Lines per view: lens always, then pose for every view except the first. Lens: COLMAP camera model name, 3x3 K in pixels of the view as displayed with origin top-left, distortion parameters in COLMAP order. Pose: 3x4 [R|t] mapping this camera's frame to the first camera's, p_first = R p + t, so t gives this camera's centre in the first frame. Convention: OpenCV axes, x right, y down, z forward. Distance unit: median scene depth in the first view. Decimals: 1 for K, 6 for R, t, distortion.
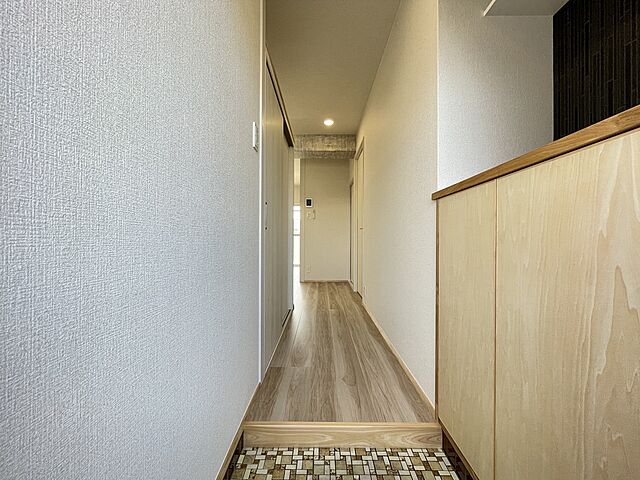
lens RADIAL K [[257.6, 0, 319.7], [0, 257.6, 240.3], [0, 0, 1]] dist [-0.008341, 0.001092]
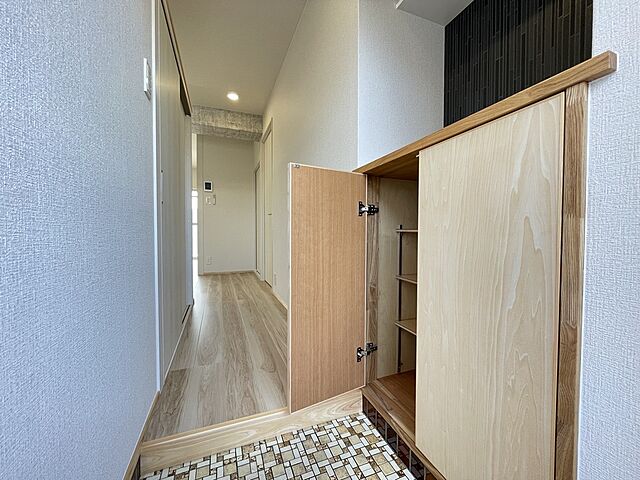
lens RADIAL K [[257.6, 0, 320.5], [0, 257.6, 239.9], [0, 0, 1]] dist [-0.008341, 0.001092]
pose [[0.927686, -0.012392, 0.373155, -0.061760], [0.001542, 0.999568, 0.029361, 0.059174], [-0.373357, -0.026662, 0.927305, 0.081074]]
